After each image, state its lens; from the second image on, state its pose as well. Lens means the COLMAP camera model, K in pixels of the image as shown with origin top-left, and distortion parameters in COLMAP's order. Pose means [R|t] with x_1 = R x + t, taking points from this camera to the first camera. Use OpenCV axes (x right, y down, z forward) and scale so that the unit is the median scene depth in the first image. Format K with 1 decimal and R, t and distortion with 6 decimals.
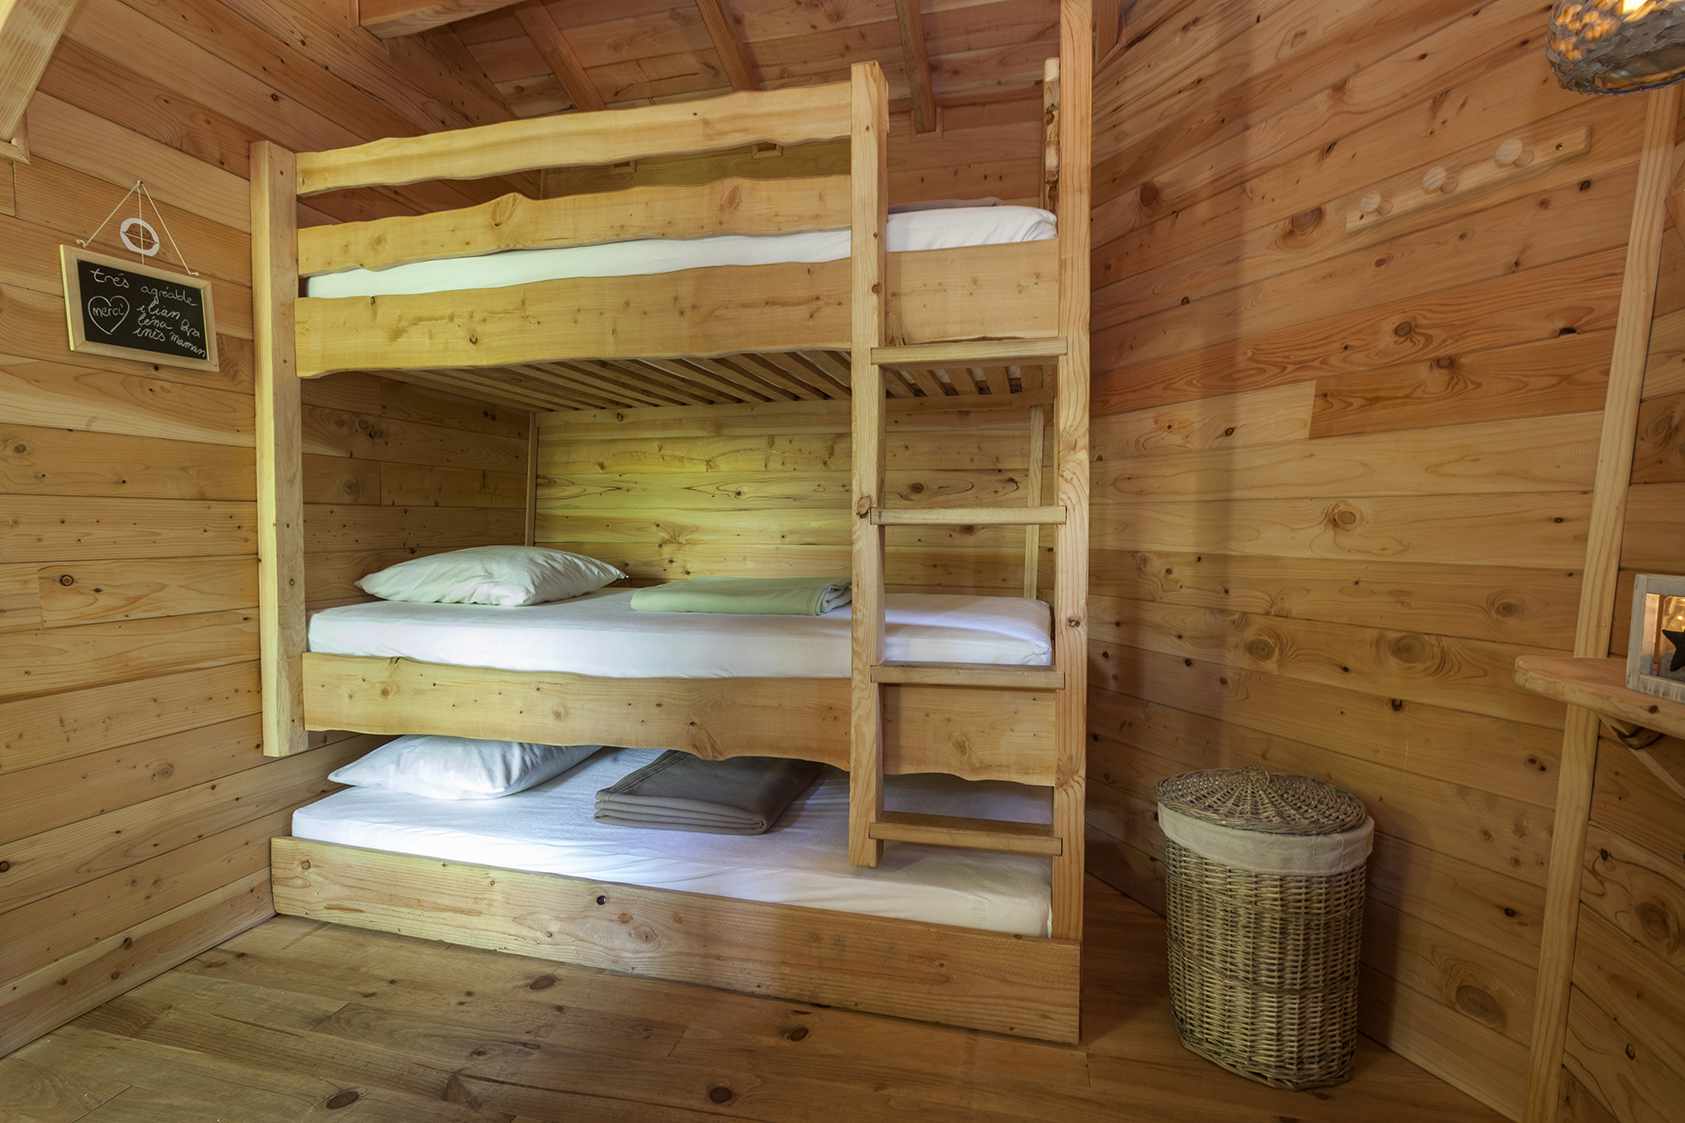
lens RADIAL K [[838.6, 0, 839.2], [0, 838.6, 614.7], [0, 0, 1]] dist [-0.014128, 0.003992]
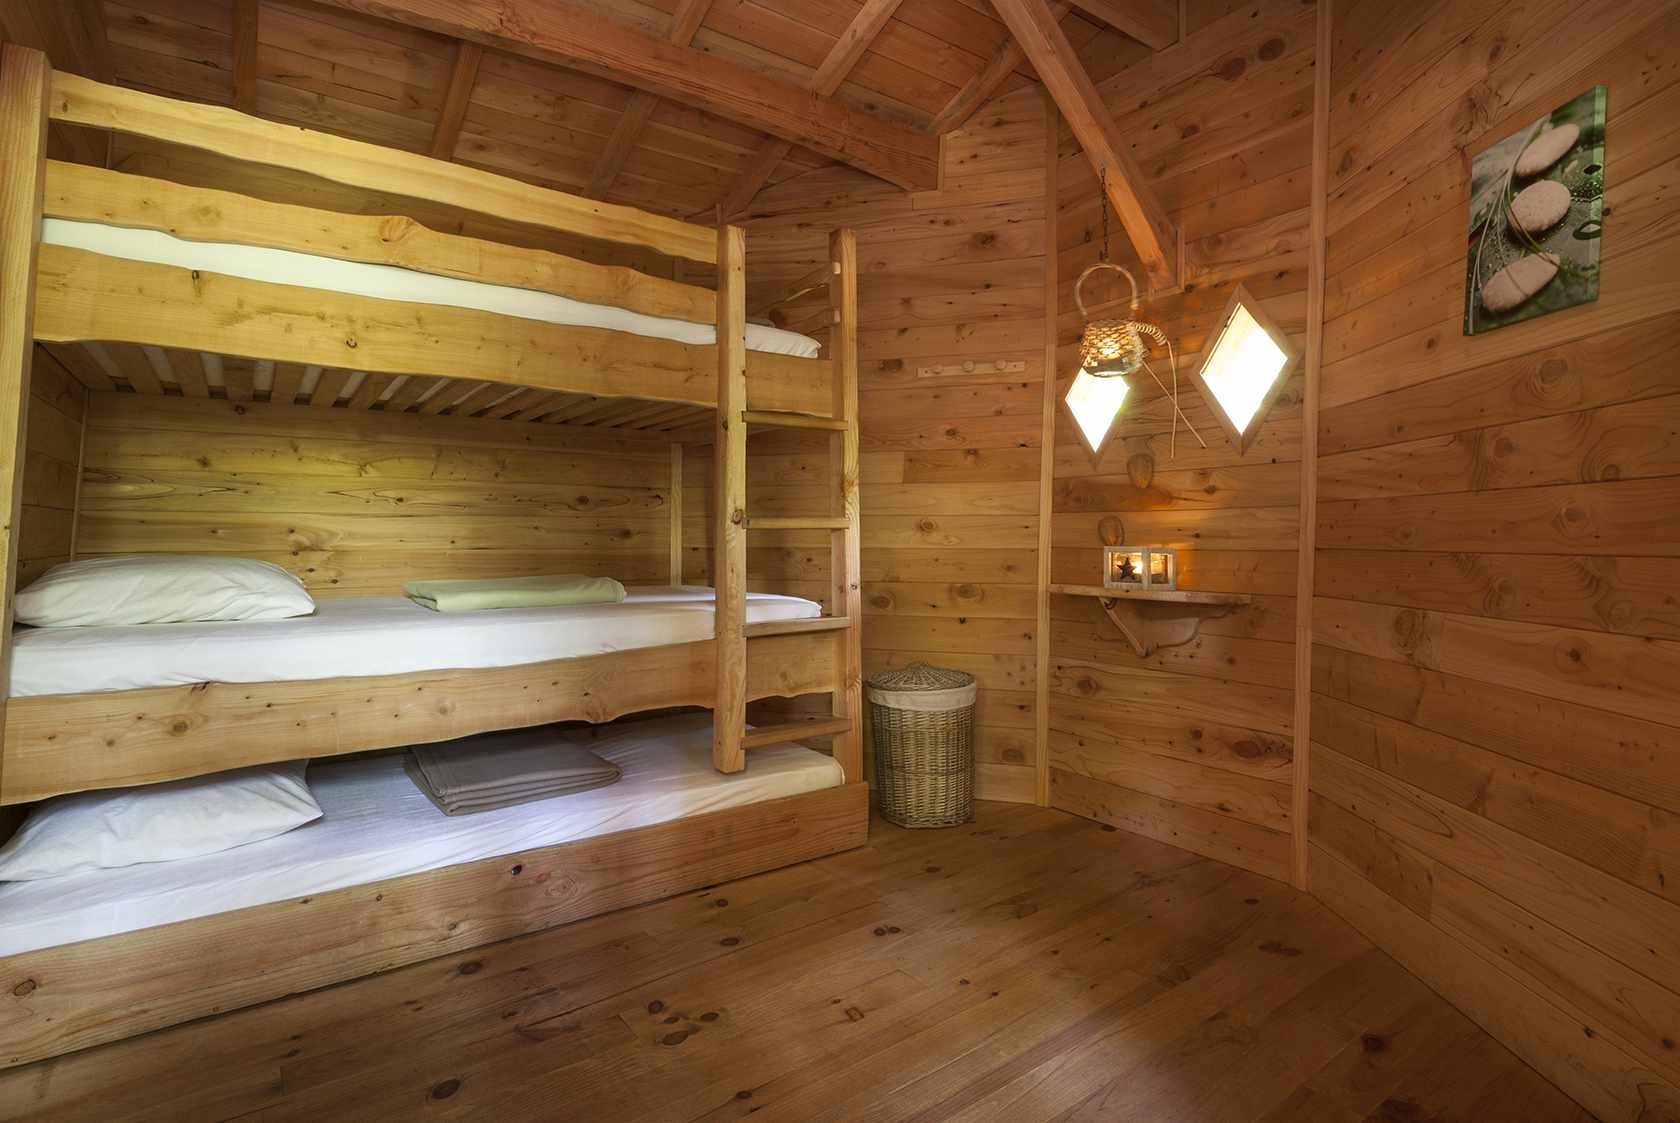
lens RADIAL K [[836.1, 0, 844.5], [0, 836.1, 562.8], [0, 0, 1]] dist [-0.014128, 0.003992]
pose [[0.645571, -0.027216, 0.763215, -0.930312], [0.083172, 0.995926, -0.034837, 0.016356], [-0.759158, 0.085968, 0.645204, -0.069827]]
